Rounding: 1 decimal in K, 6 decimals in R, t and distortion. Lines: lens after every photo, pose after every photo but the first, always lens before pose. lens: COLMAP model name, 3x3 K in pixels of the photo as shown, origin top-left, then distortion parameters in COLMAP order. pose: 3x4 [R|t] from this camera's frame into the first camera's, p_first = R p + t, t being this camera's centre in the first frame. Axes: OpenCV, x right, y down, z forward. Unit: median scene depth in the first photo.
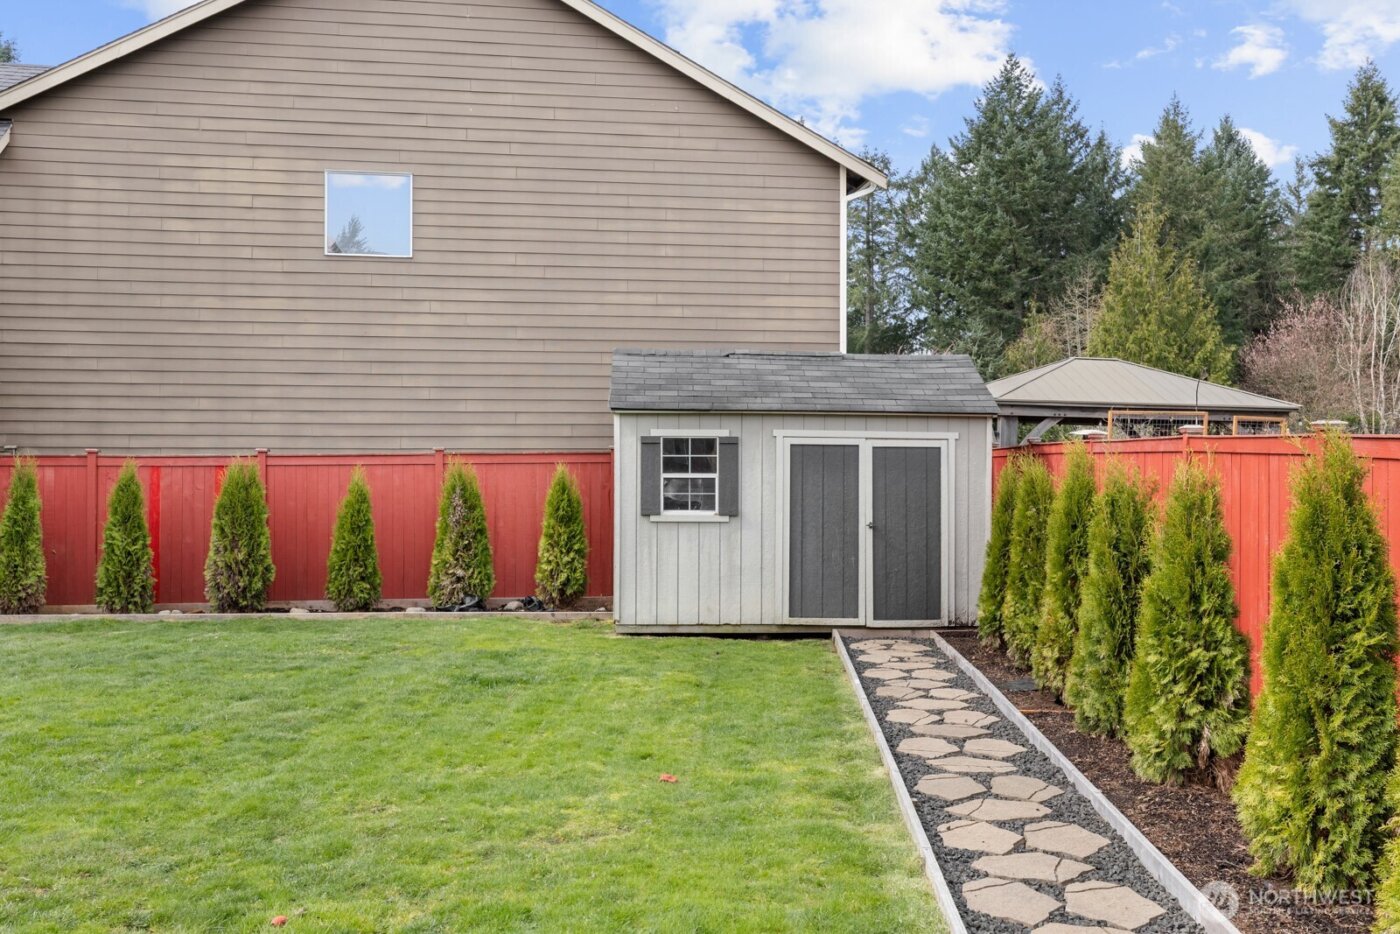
lens RADIAL K [[1284.3, 0, 701.5], [0, 1284.3, 463.4], [0, 0, 1]] dist [0.015799, 0.000000]
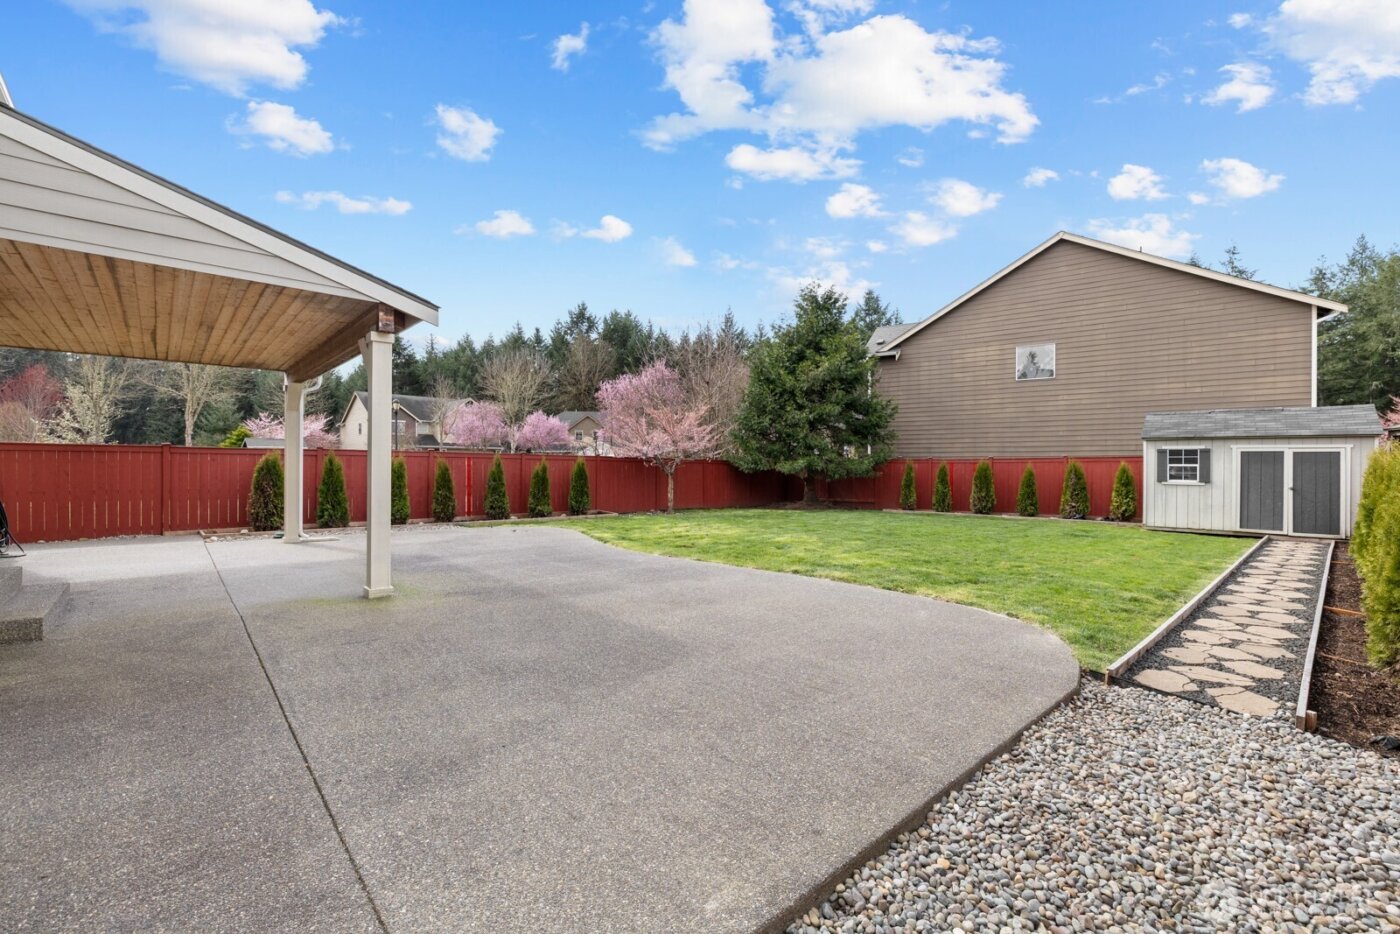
lens RADIAL K [[587.3, 0, 702.5], [0, 587.3, 462.8], [0, 0, 1]] dist [0.002908, 0.000170]
pose [[0.712924, -0.002119, -0.701238, 0.105676], [-0.001601, 0.999988, -0.004649, 0.009858], [0.701240, 0.004437, 0.712912, -0.348142]]
